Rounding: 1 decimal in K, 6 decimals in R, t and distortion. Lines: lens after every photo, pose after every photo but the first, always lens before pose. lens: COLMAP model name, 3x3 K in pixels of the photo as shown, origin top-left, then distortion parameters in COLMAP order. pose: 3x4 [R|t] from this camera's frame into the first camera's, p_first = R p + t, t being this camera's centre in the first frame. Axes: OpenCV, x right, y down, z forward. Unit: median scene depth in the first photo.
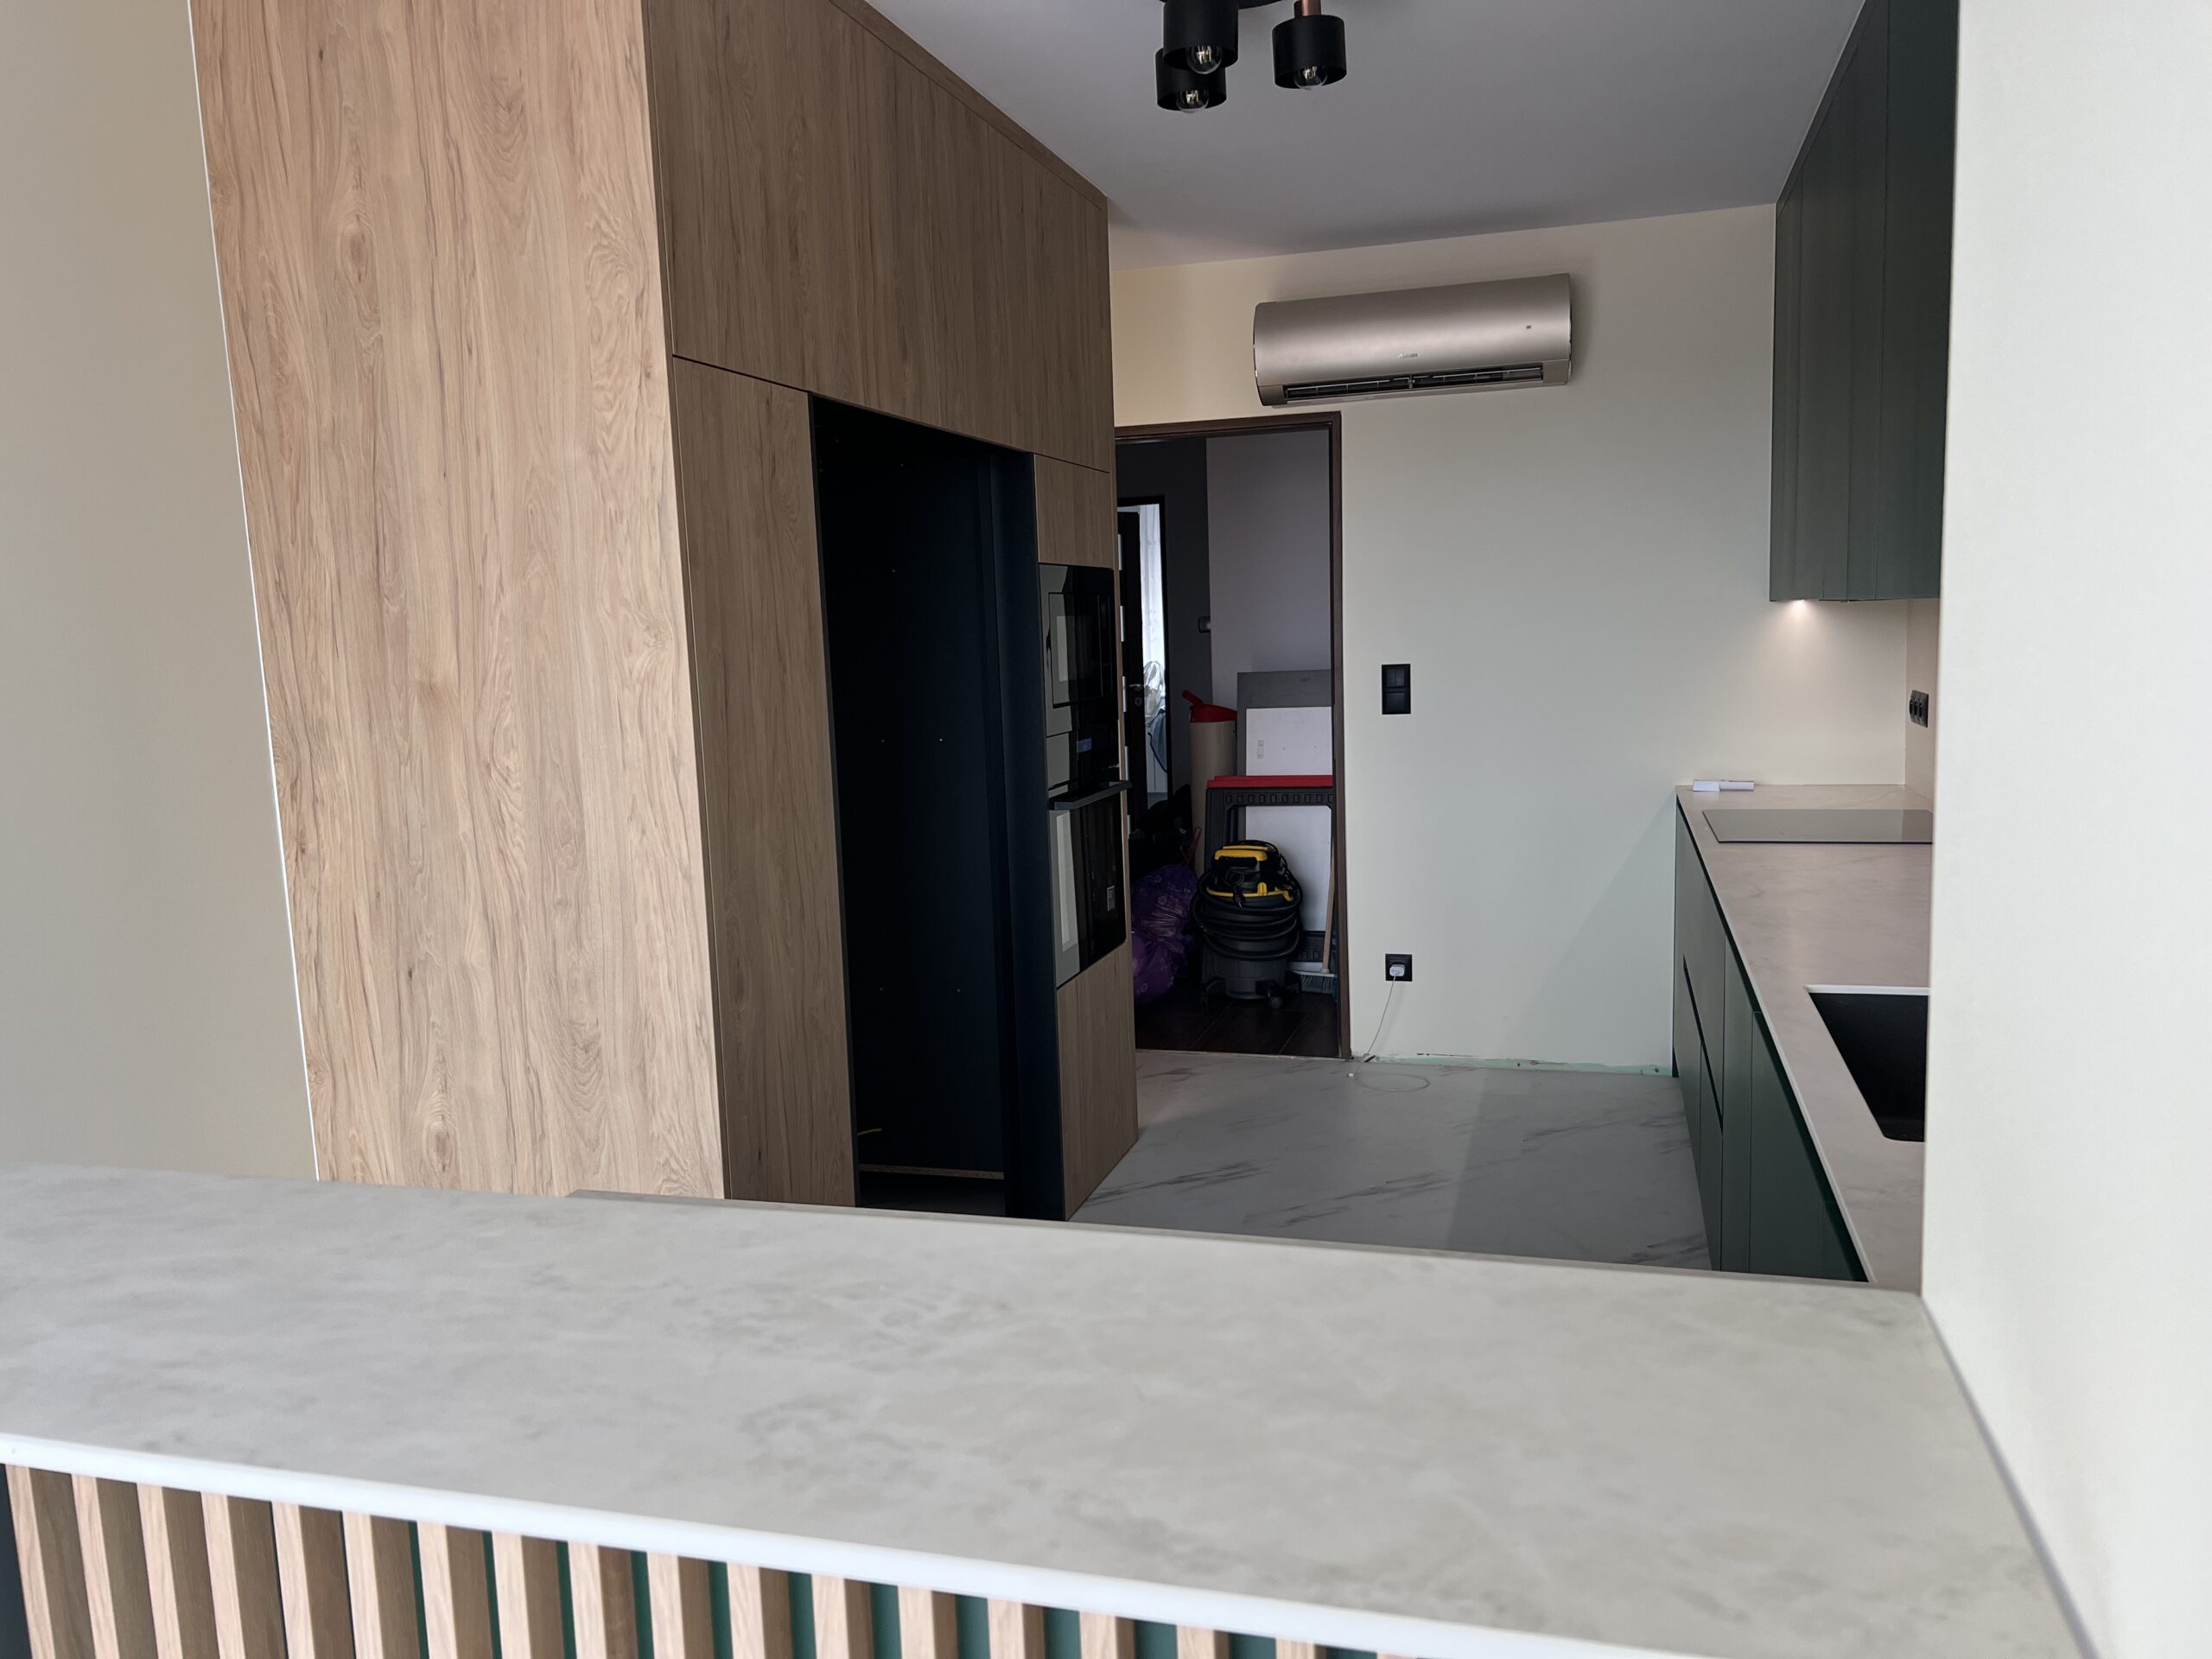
lens RADIAL K [[1660.0, 0, 1104.3], [0, 1660.0, 850.7], [0, 0, 1]] dist [0.041027, -0.050828]
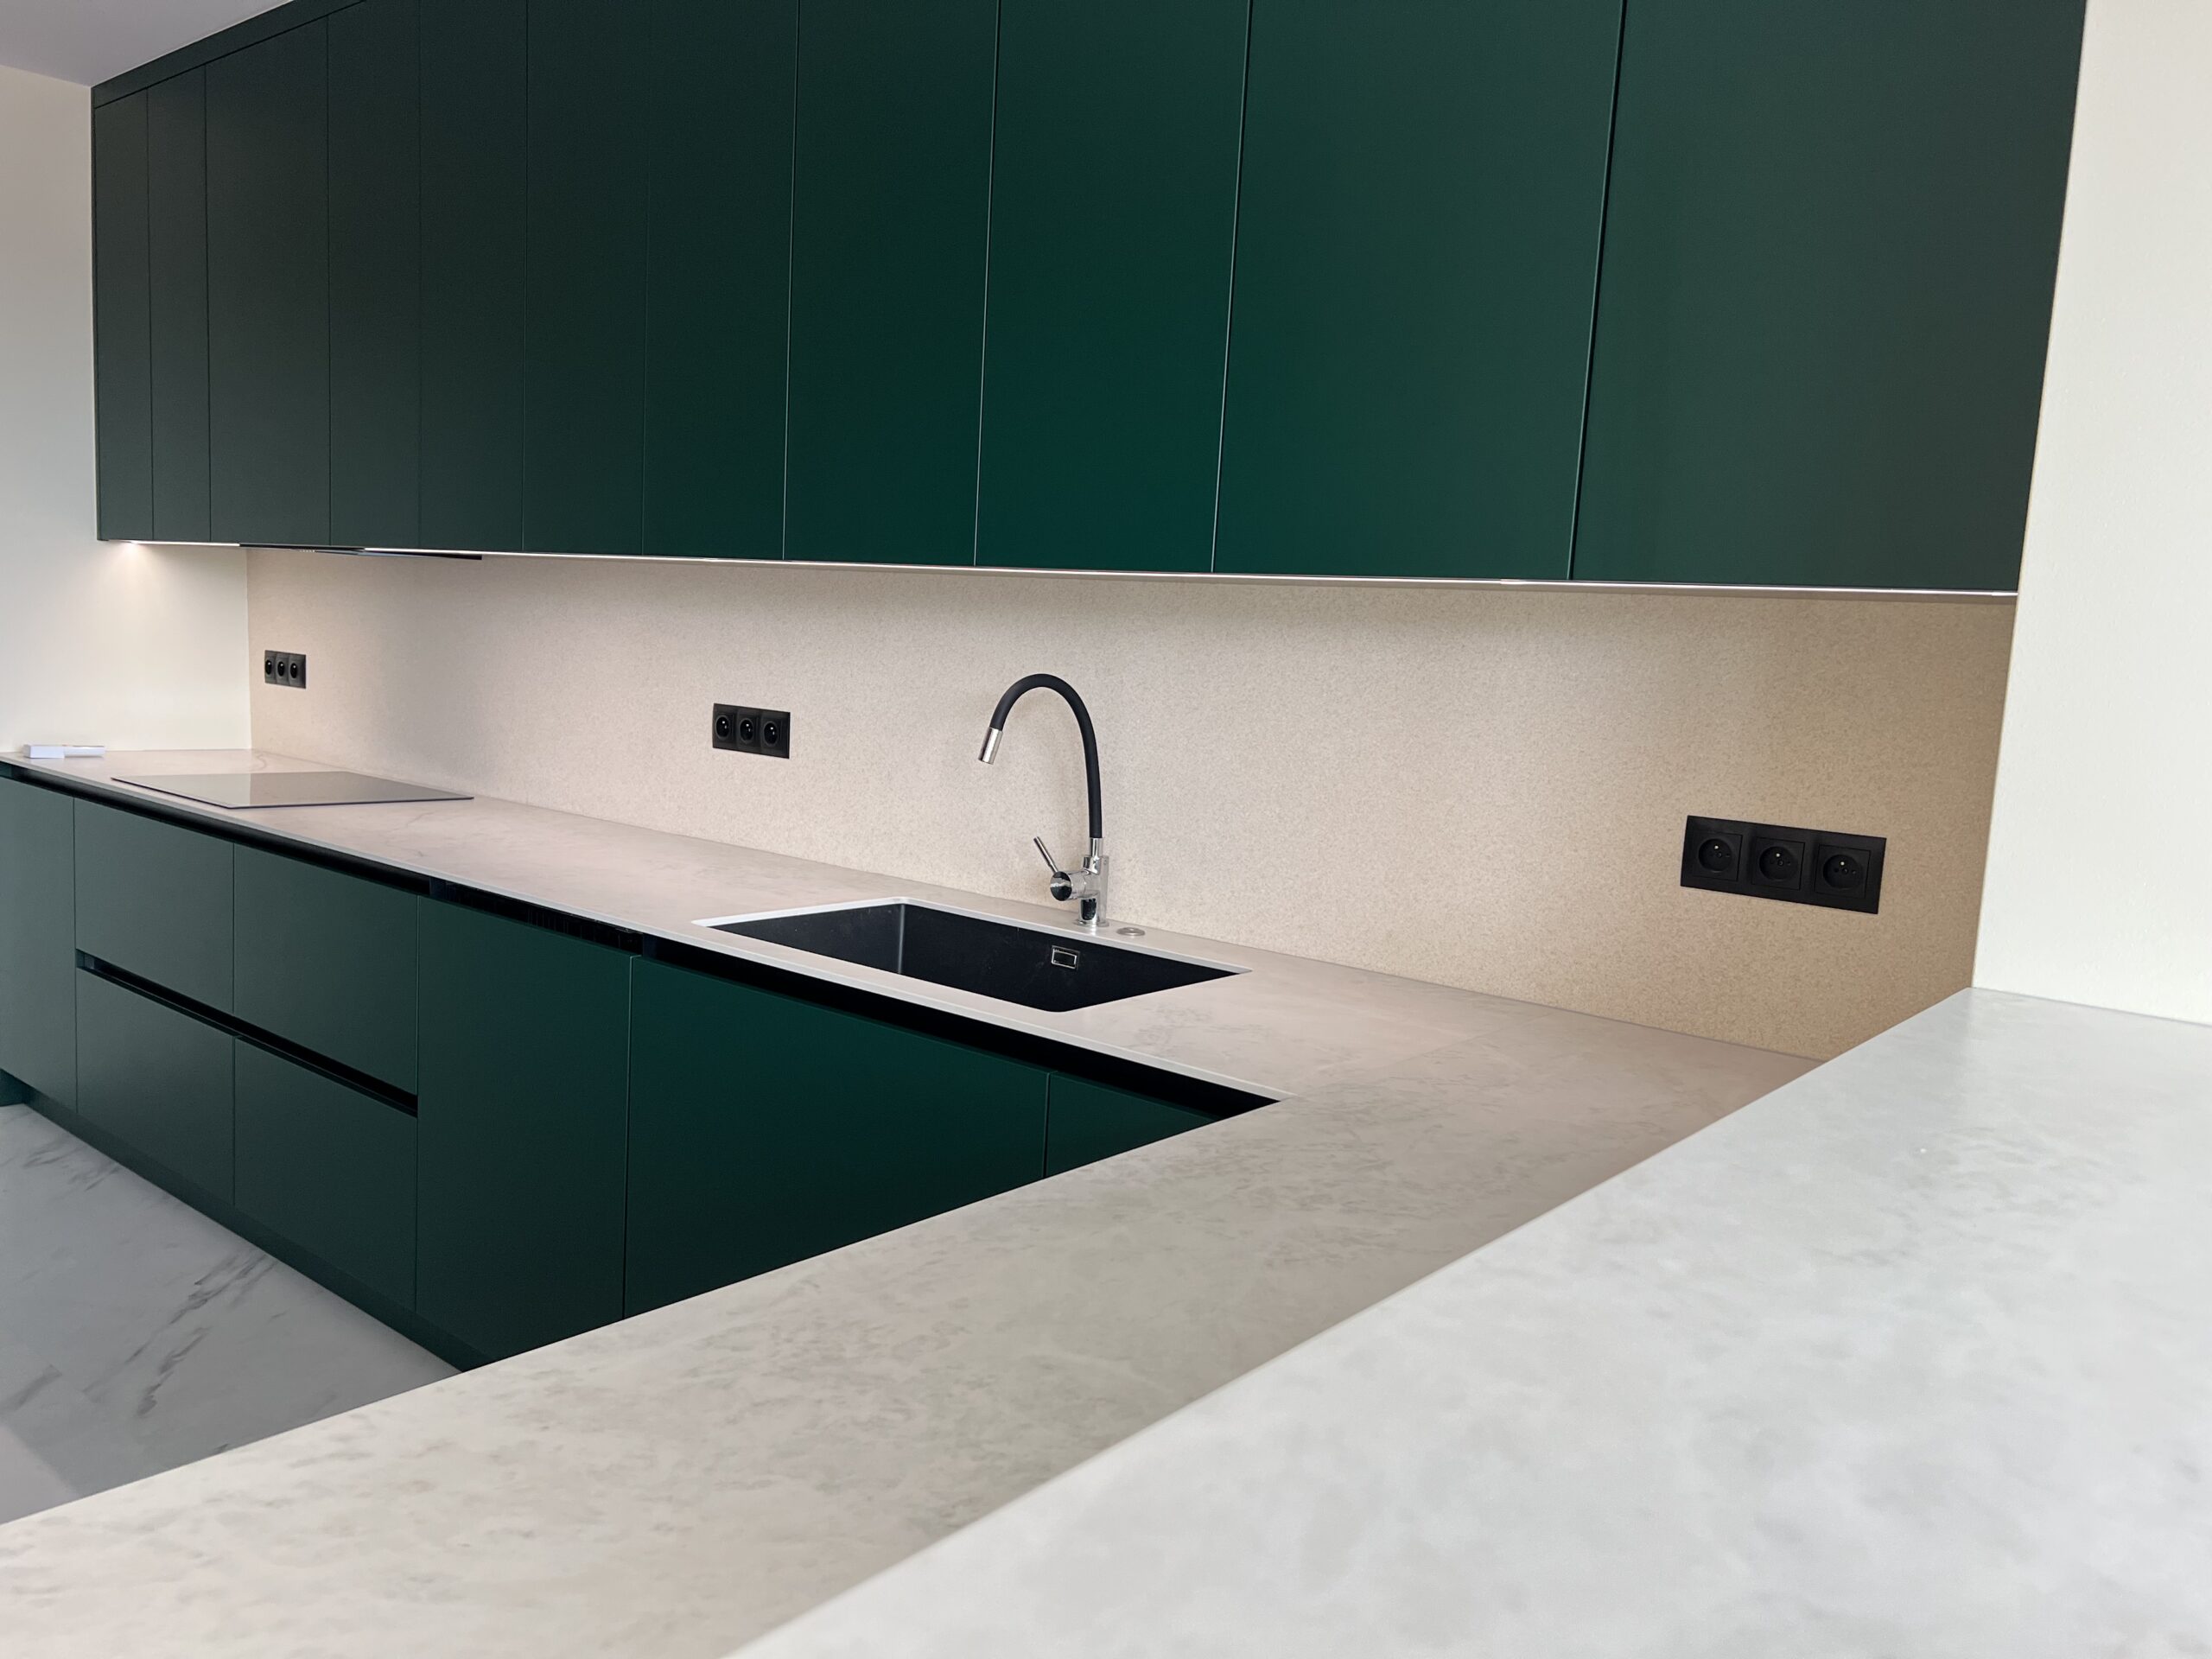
lens RADIAL K [[1660.0, 0, 1105.4], [0, 1660.0, 825.2], [0, 0, 1]] dist [0.041027, -0.050828]
pose [[0.386408, -0.045941, 0.921183, -1.139283], [0.051510, 0.998275, 0.028179, 0.014045], [-0.920888, 0.036561, 0.388108, 0.980006]]
